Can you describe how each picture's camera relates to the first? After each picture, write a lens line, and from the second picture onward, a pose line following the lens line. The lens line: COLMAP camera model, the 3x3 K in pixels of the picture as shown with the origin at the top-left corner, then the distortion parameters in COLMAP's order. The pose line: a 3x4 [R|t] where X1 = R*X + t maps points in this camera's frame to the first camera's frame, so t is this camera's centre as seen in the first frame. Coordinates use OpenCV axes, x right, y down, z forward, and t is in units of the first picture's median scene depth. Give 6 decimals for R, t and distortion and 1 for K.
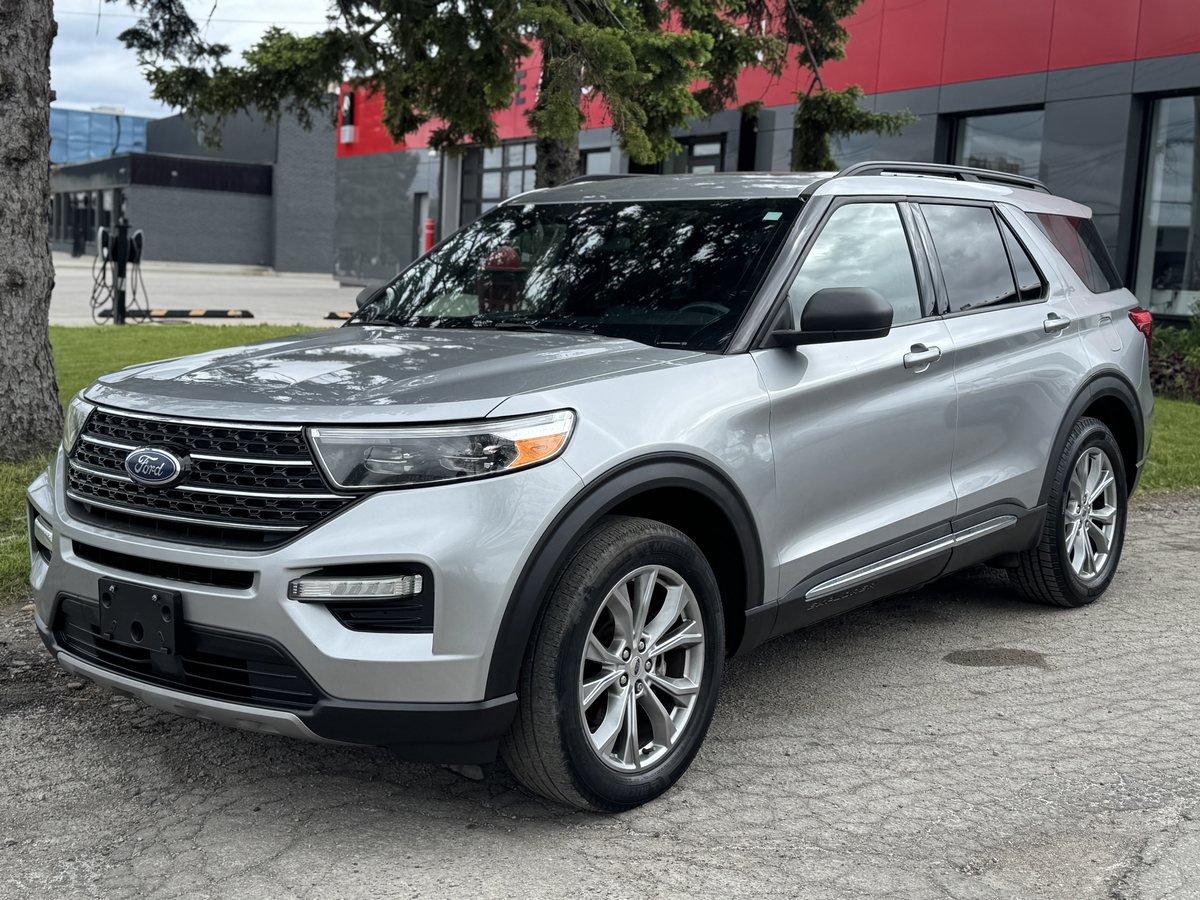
lens RADIAL K [[1568.7, 0, 600.0], [0, 1568.7, 450.0], [0, 0, 1]] dist [0.151163, -0.078160]
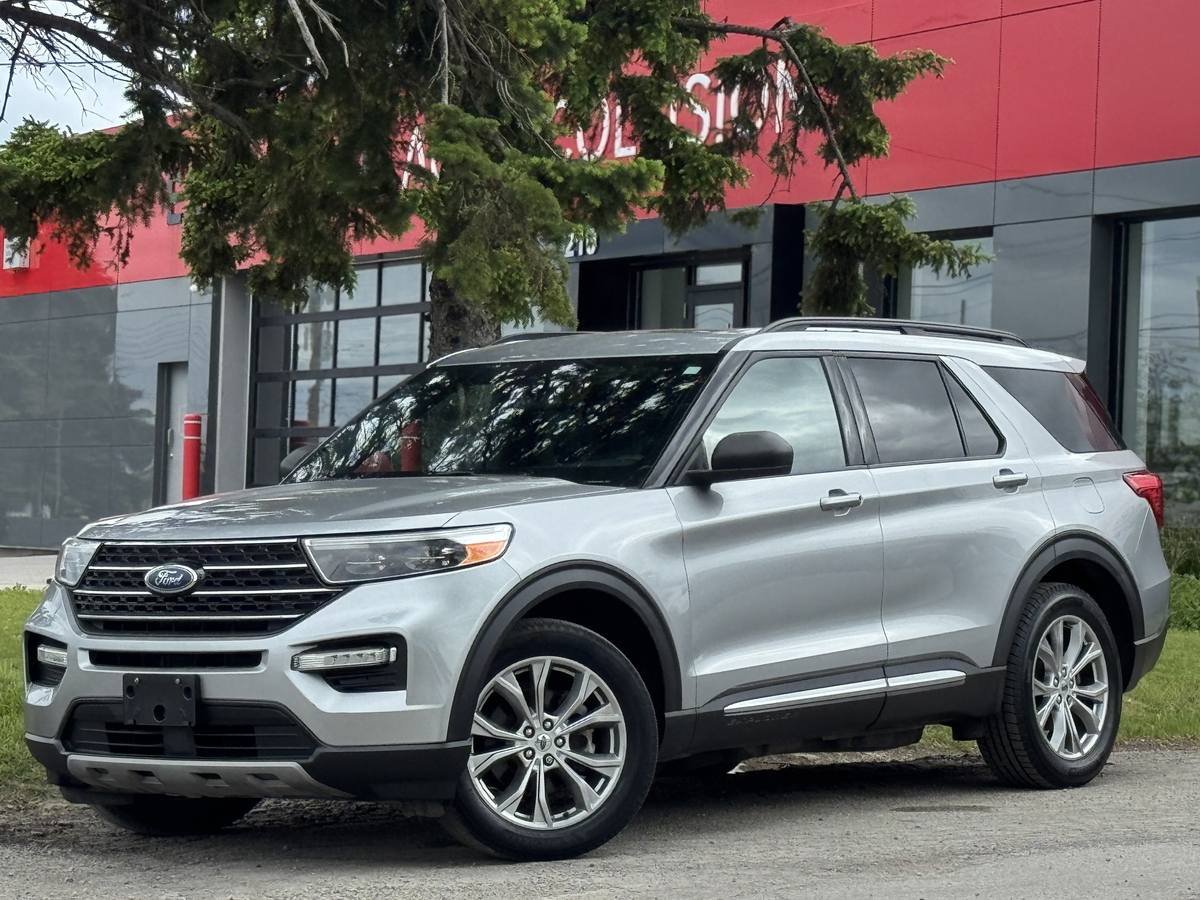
lens RADIAL K [[3818.3, 0, 600.0], [0, 3818.3, 450.0], [0, 0, 1]] dist [0.025925, -0.156613]
pose [[0.999619, -0.021499, 0.017322, 0.002148], [0.023671, 0.990305, -0.136881, 0.277727], [-0.014211, 0.137239, 0.990436, -1.672927]]
